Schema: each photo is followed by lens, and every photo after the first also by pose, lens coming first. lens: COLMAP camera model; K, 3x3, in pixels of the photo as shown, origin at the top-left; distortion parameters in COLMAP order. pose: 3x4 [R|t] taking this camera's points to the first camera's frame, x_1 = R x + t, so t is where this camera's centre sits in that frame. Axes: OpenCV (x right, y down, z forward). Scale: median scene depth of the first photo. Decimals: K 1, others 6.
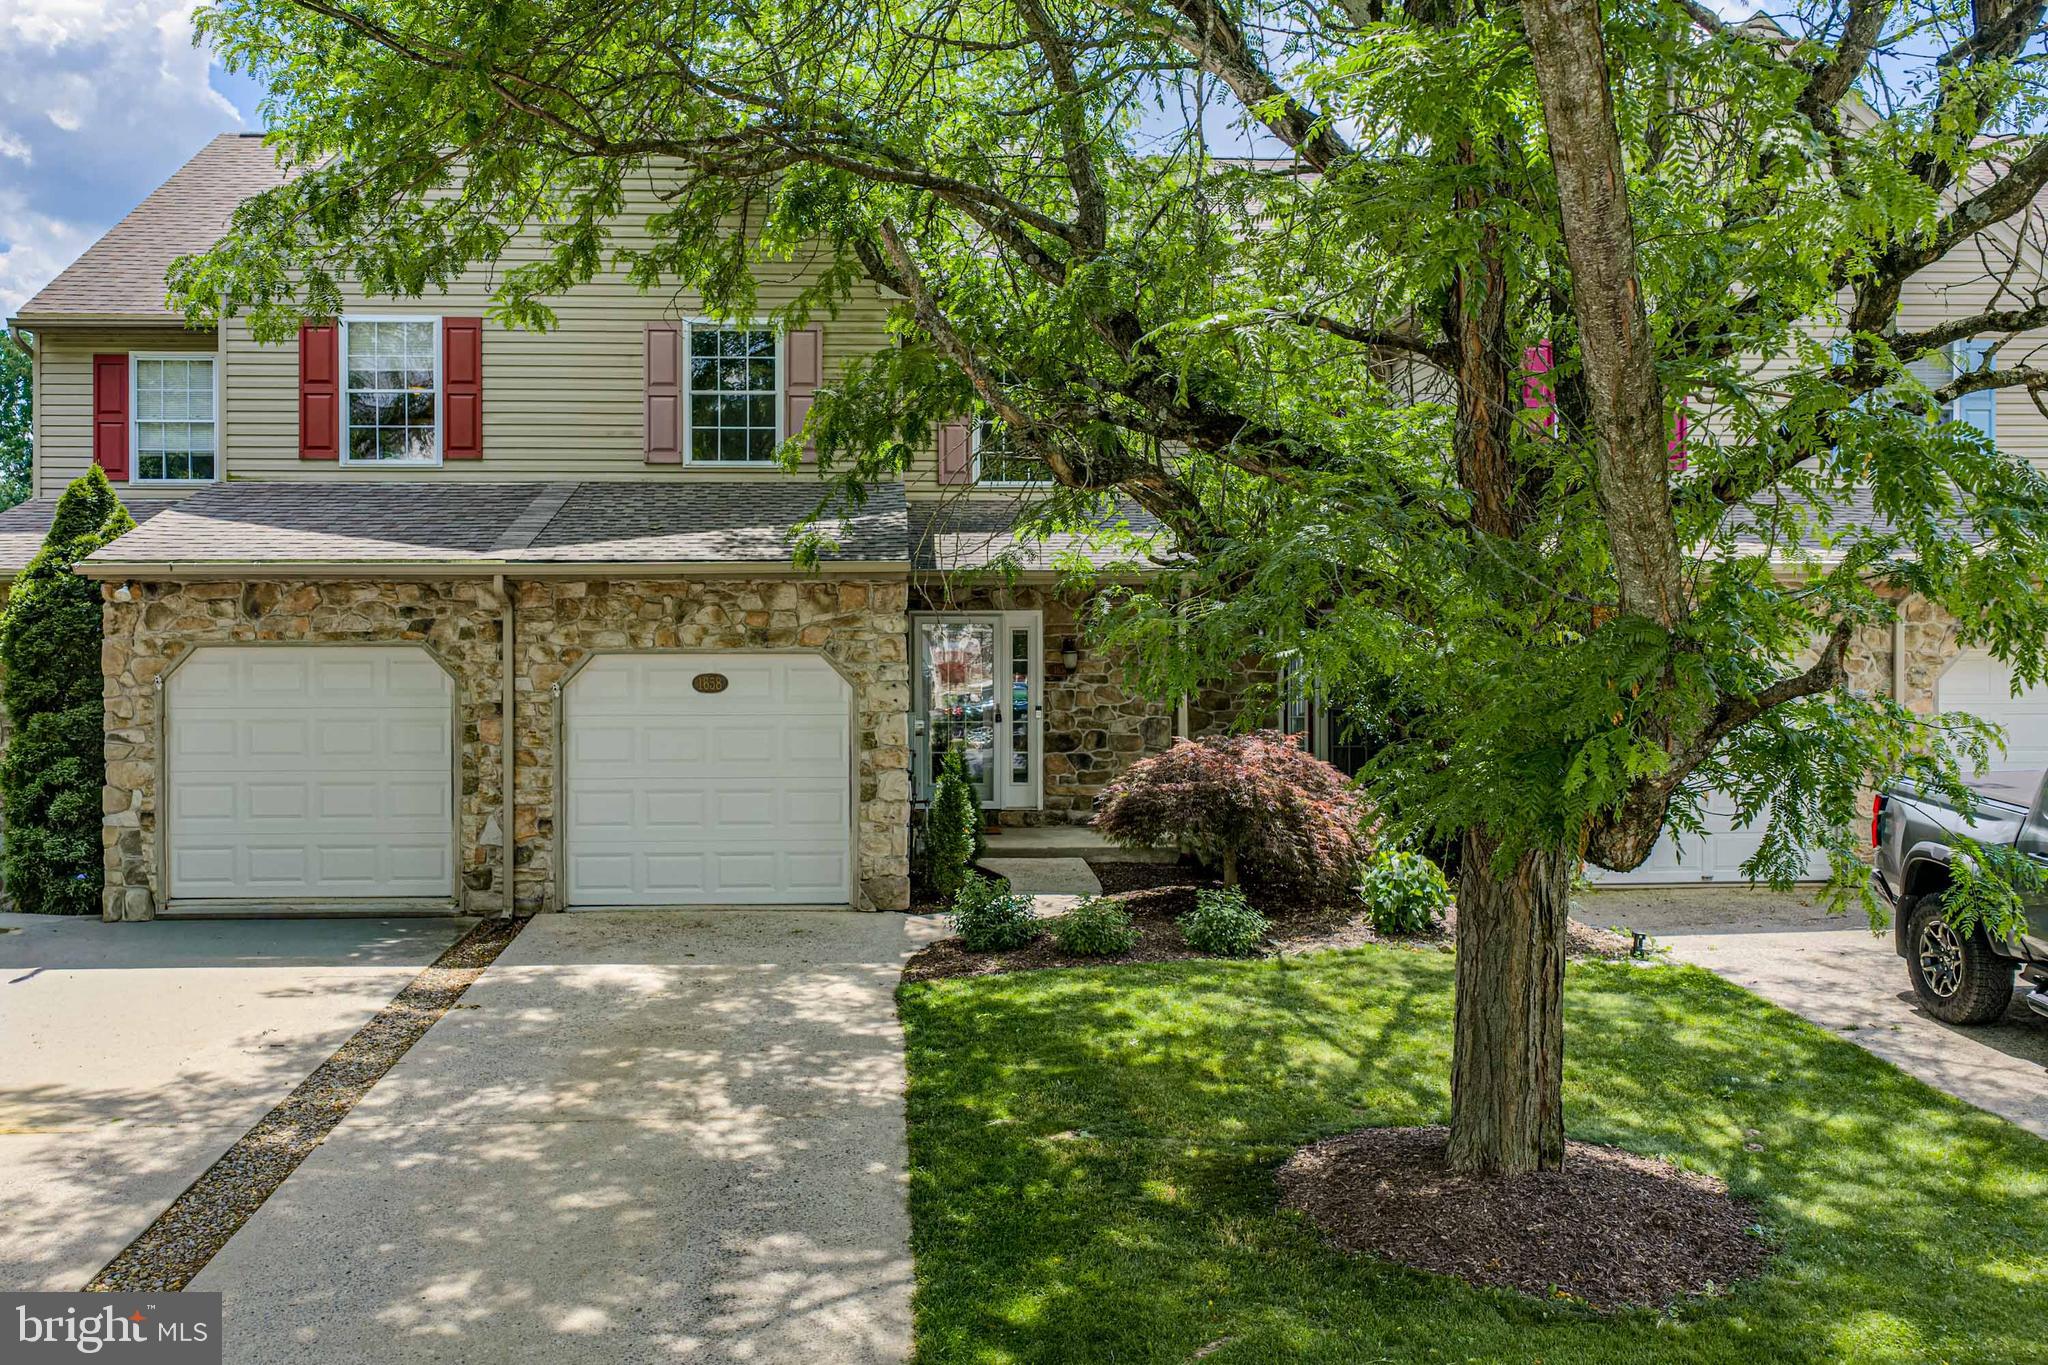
lens RADIAL K [[1568.9, 0, 1022.1], [0, 1568.9, 701.1], [0, 0, 1]] dist [0.040644, -0.081795]
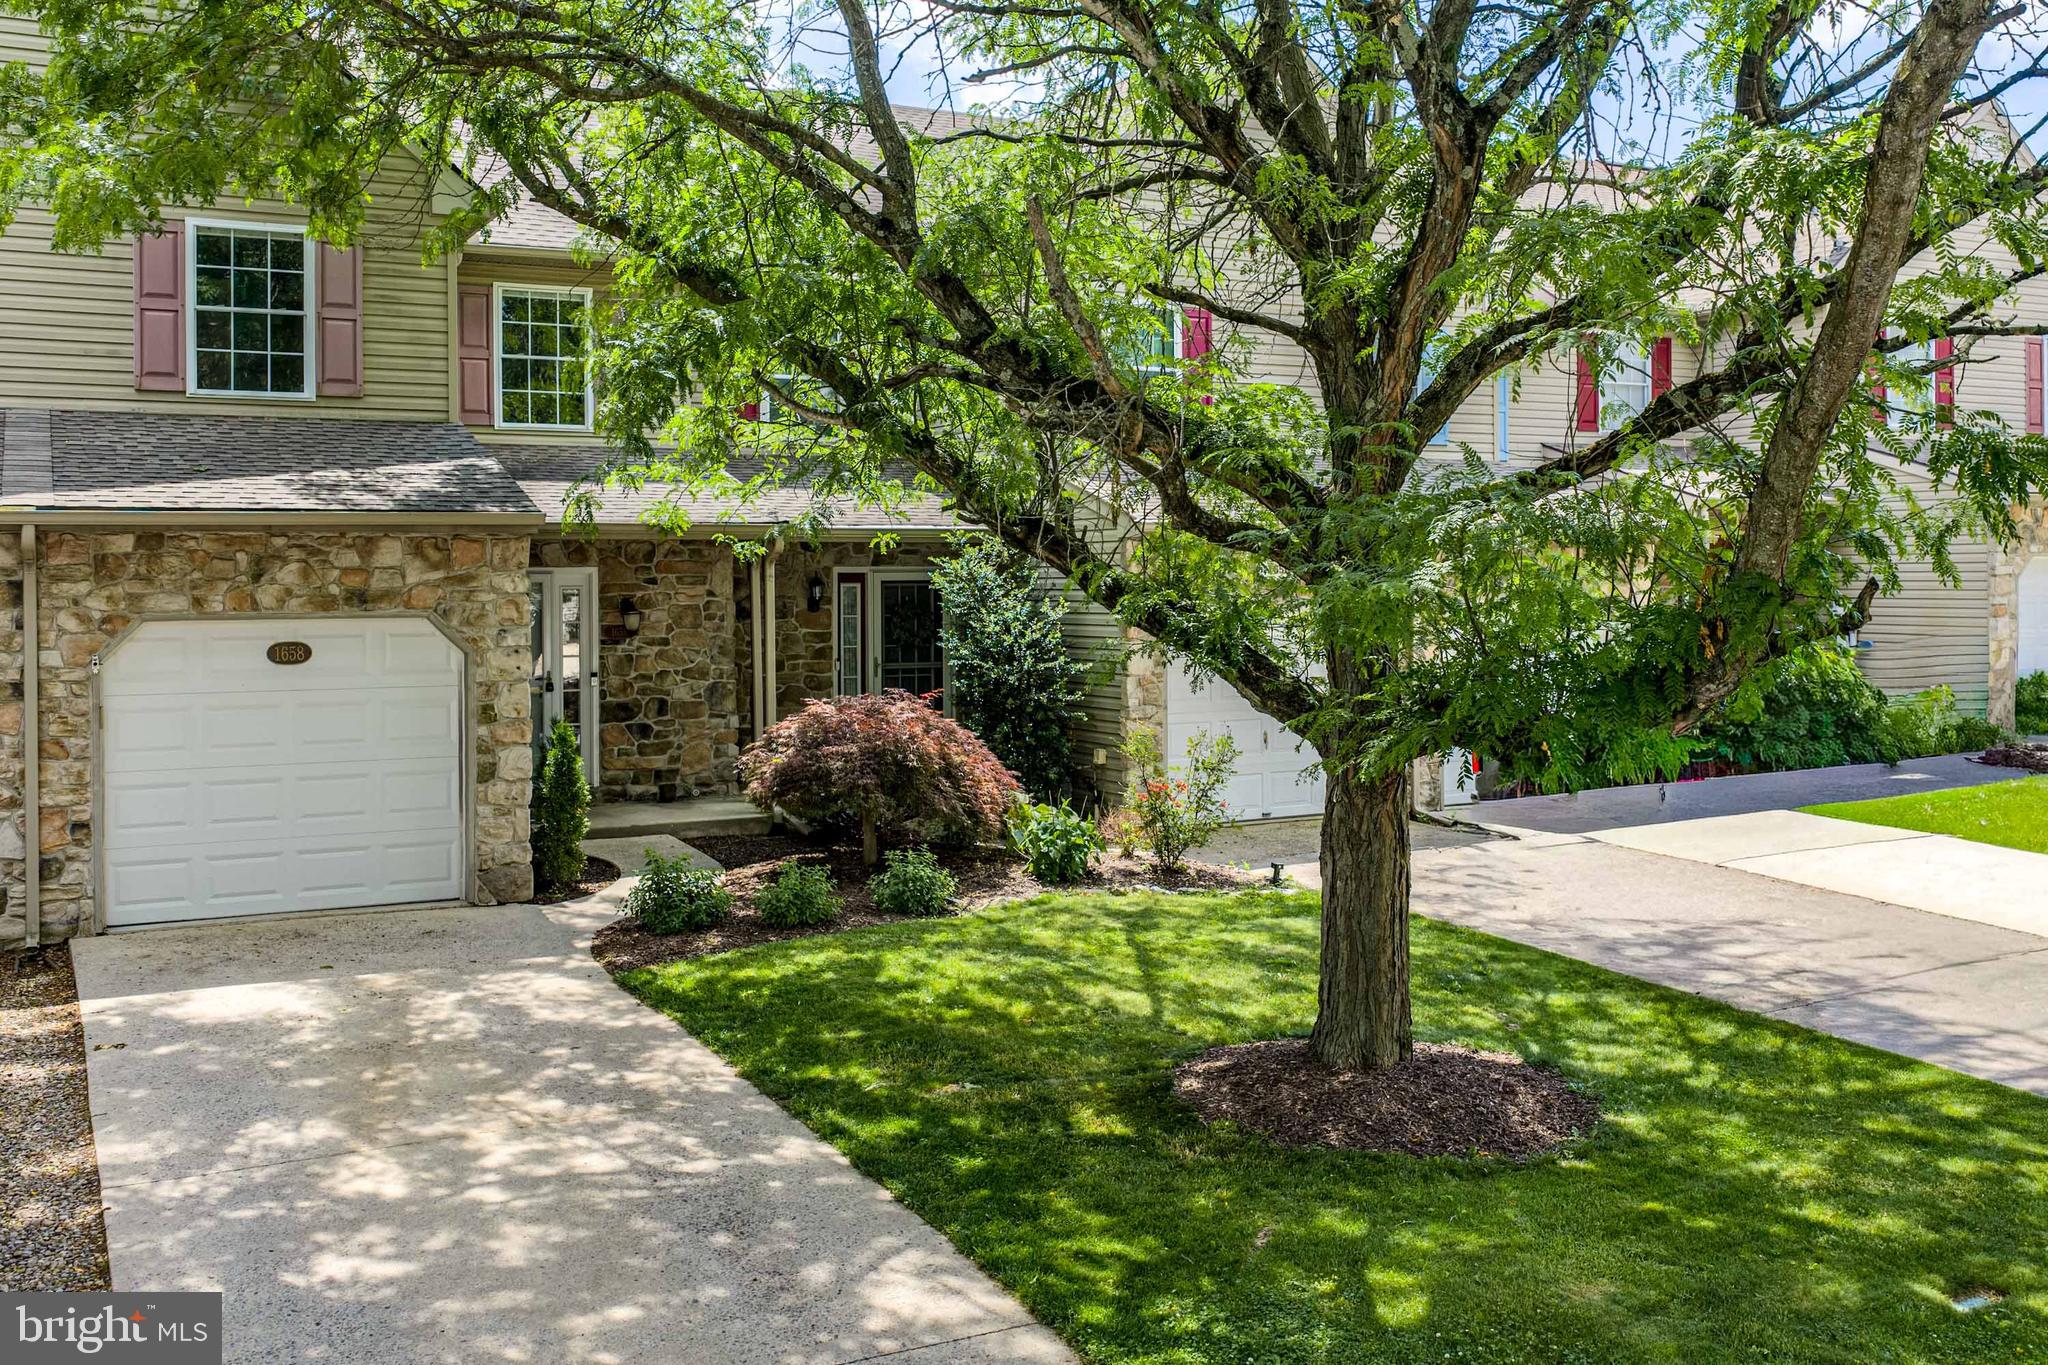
lens RADIAL K [[1700.3, 0, 1035.0], [0, 1700.3, 679.3], [0, 0, 1]] dist [0.023331, -0.045763]
pose [[0.918780, -0.026951, 0.393849, -0.194695], [0.023662, 0.999633, 0.013205, 0.000277], [-0.394061, -0.002813, 0.919080, -0.012579]]
